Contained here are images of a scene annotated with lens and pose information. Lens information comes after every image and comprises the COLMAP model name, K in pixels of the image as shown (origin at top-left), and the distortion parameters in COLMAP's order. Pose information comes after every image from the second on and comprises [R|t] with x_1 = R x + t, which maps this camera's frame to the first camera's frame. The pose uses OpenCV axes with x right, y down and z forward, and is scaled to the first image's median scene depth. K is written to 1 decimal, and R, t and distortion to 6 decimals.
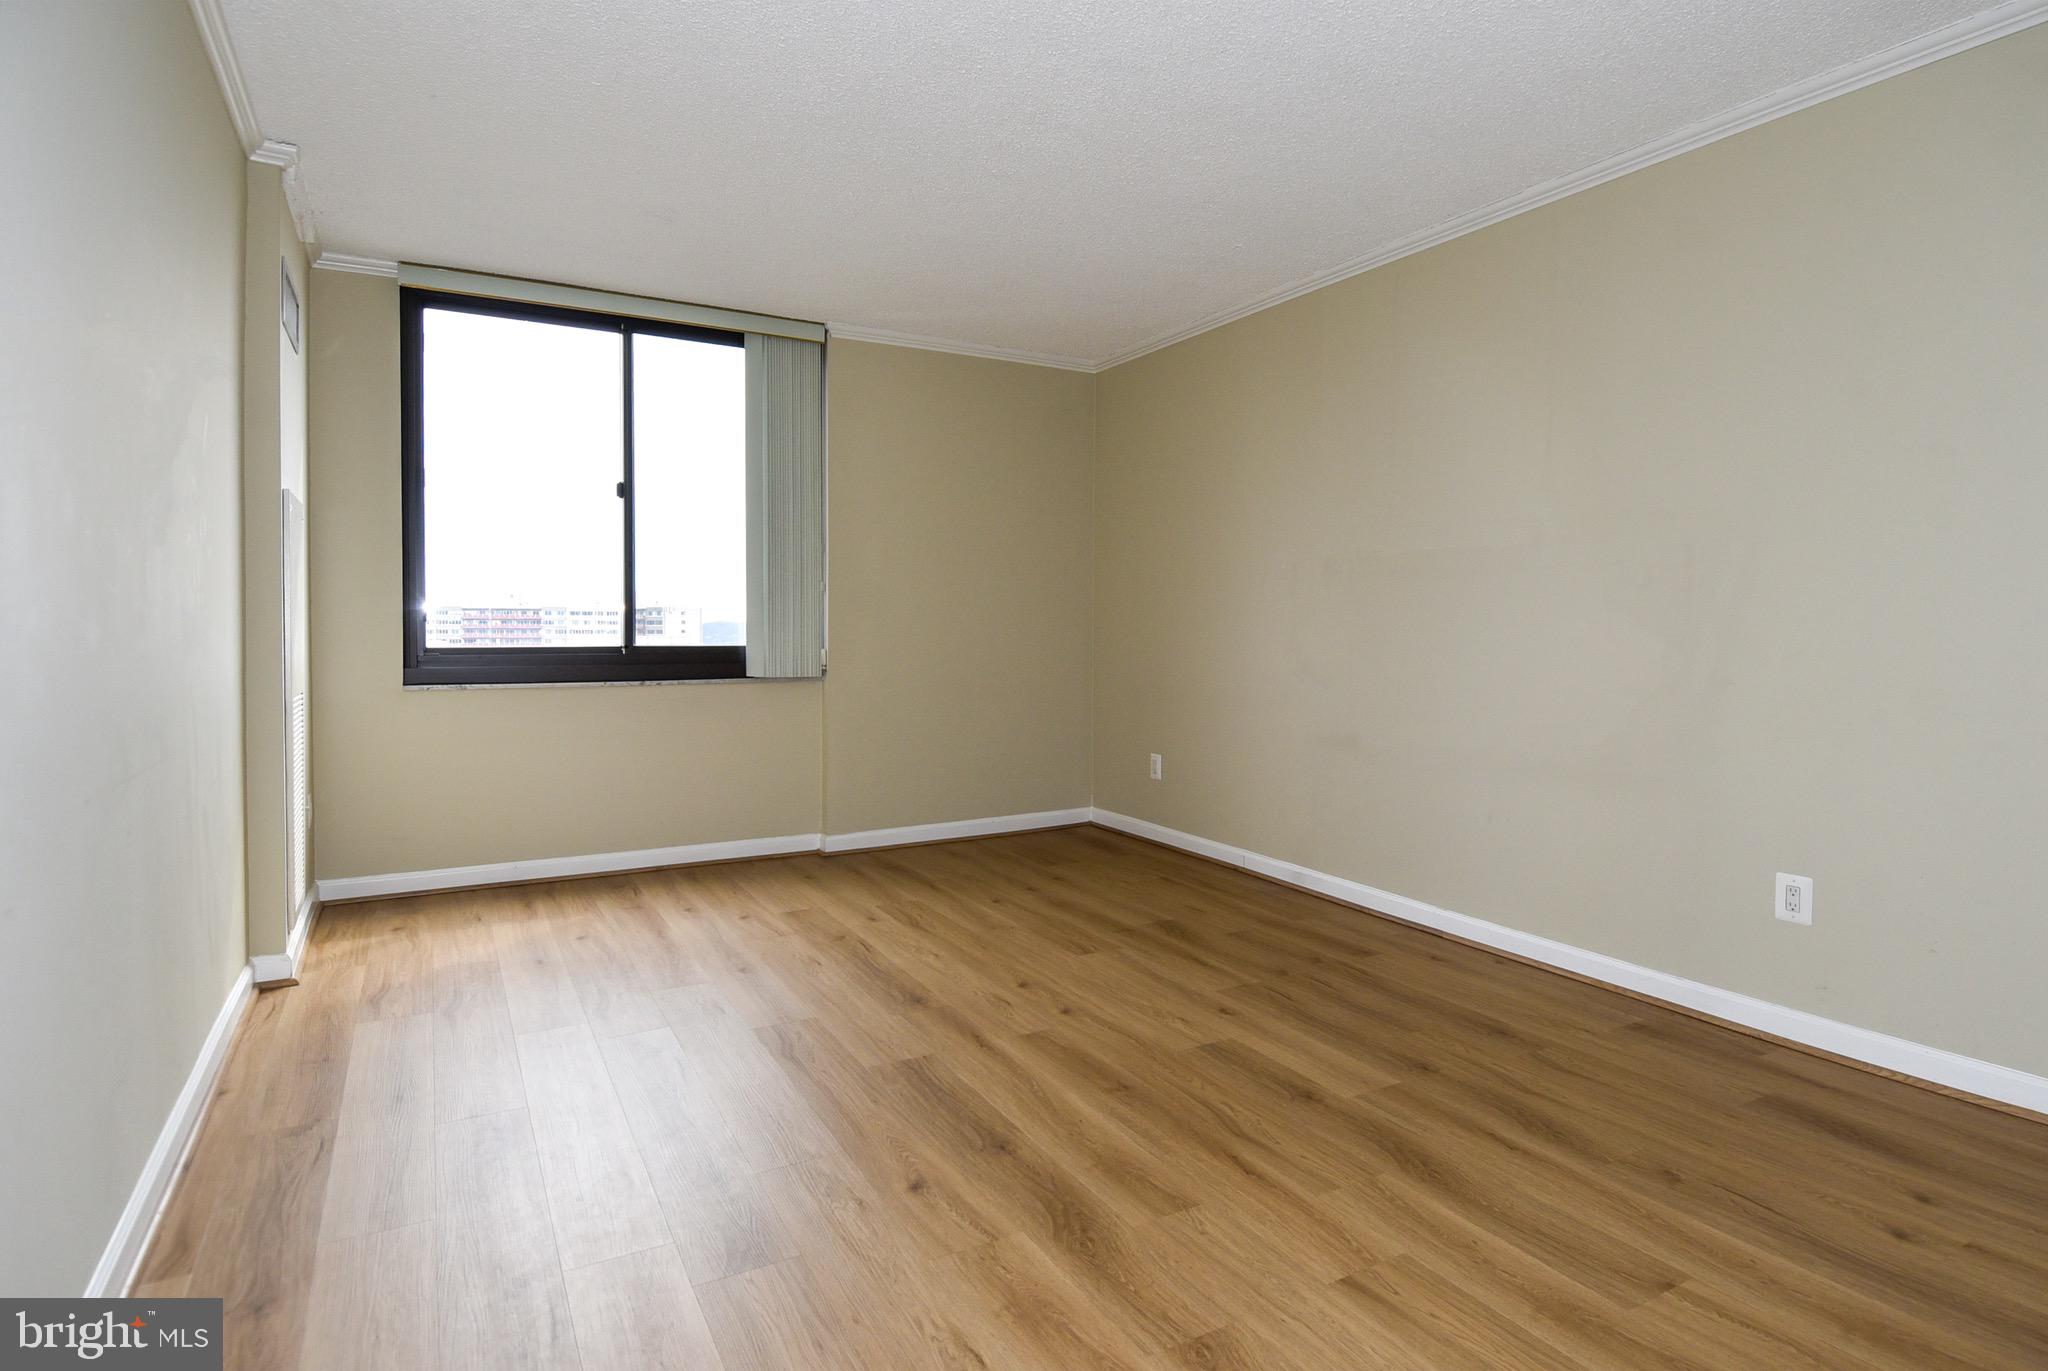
lens RADIAL K [[1147.7, 0, 1028.1], [0, 1147.7, 633.5], [0, 0, 1]] dist [0.035566, -0.057122]
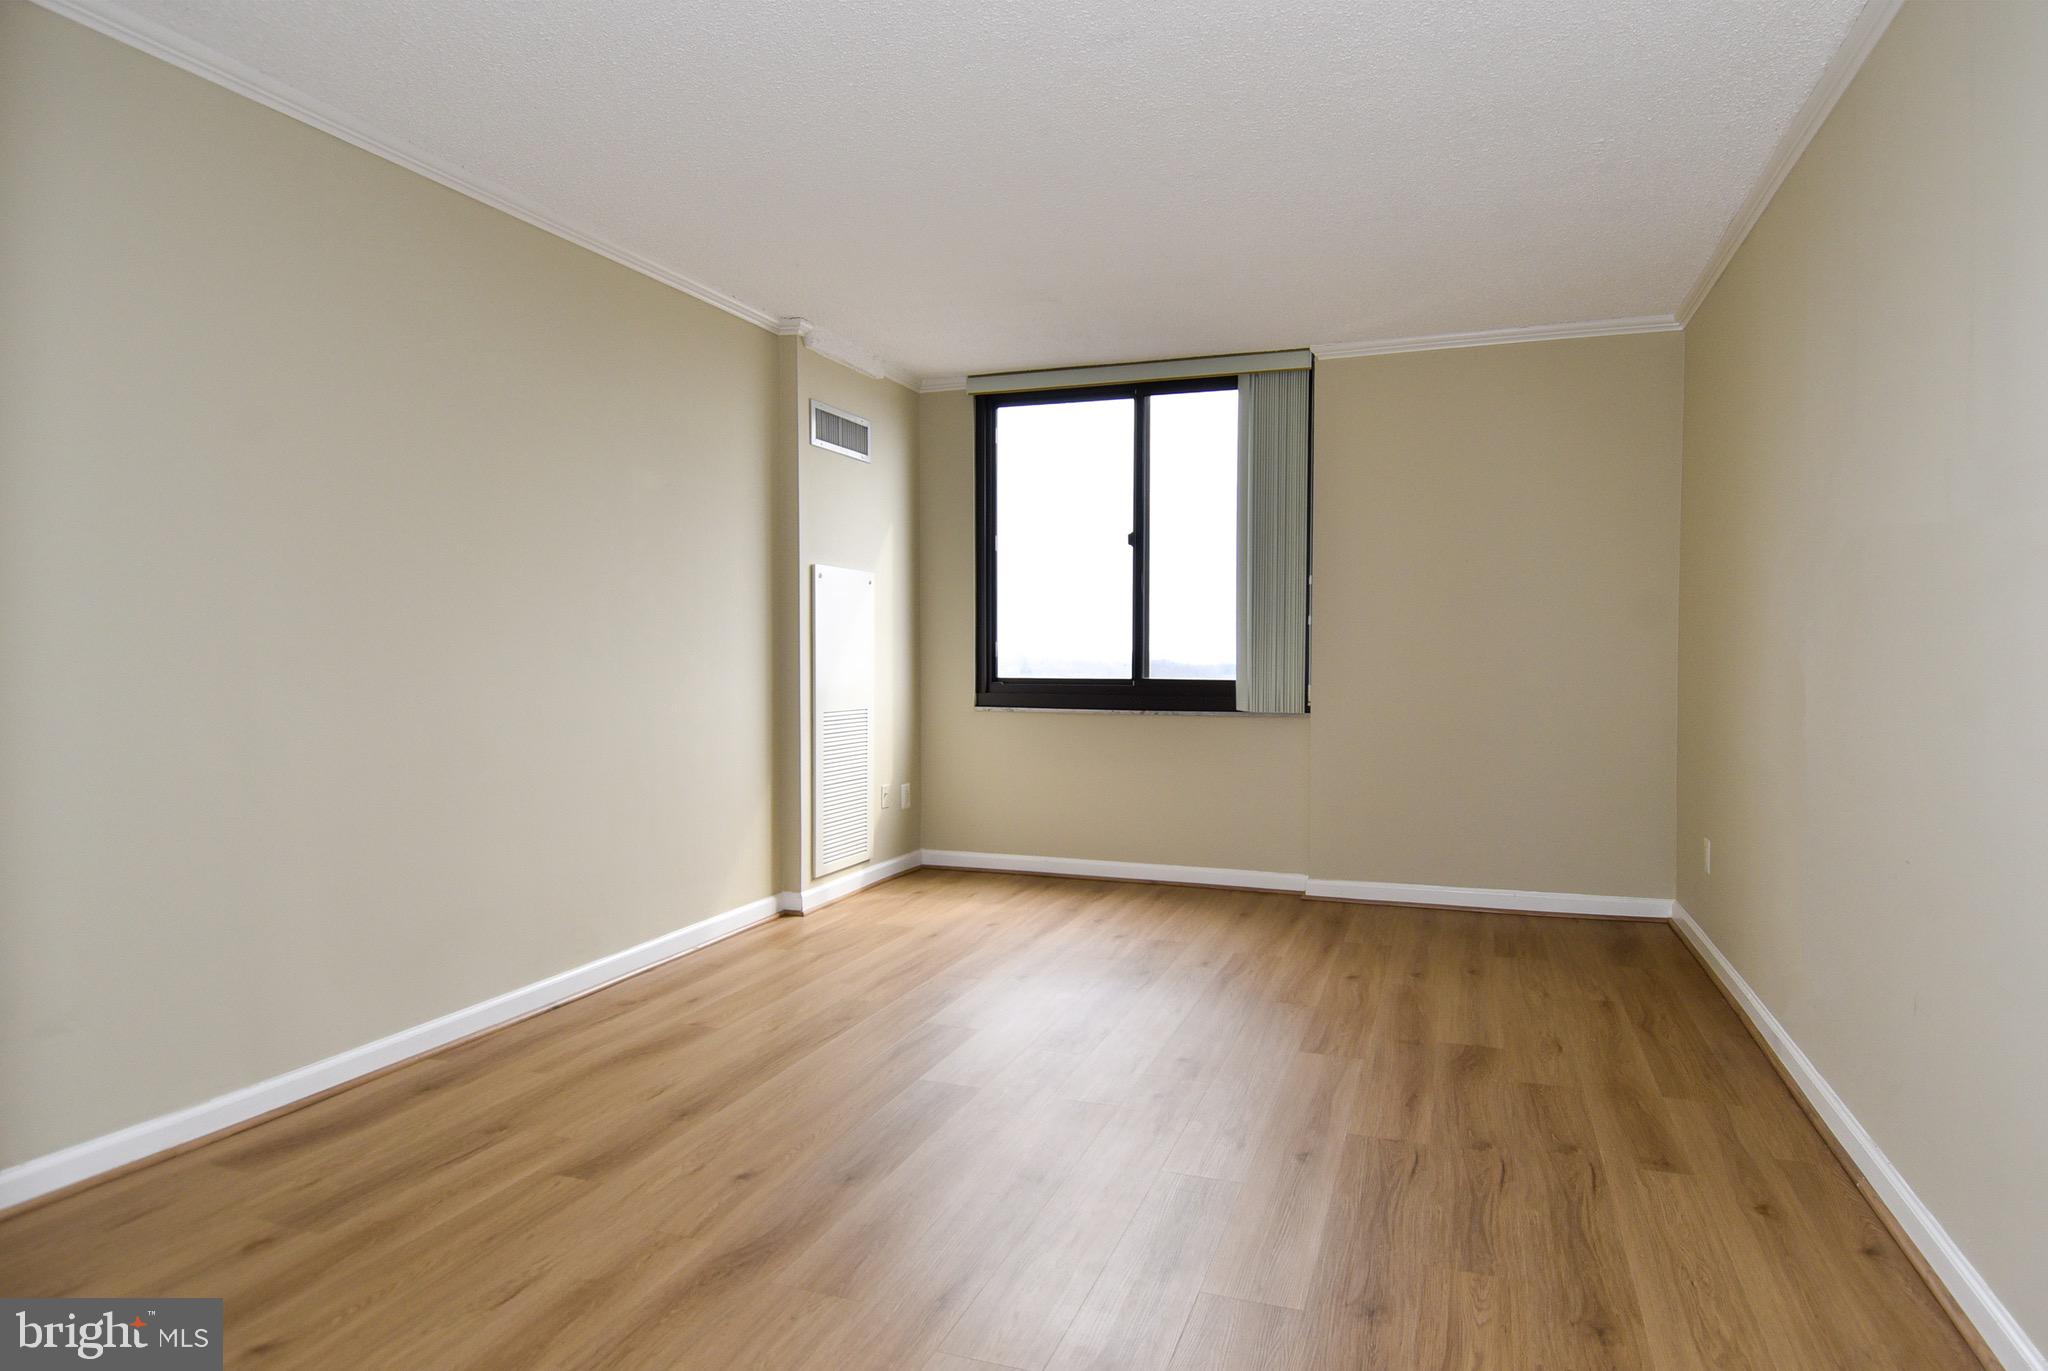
lens RADIAL K [[1104.0, 0, 1023.1], [0, 1104.0, 651.1], [0, 0, 1]] dist [0.042296, -0.035923]
pose [[0.654213, -0.001386, -0.756309, 0.553821], [-0.006317, 0.999953, -0.007298, -0.010073], [0.756284, 0.009552, 0.654174, 0.312689]]
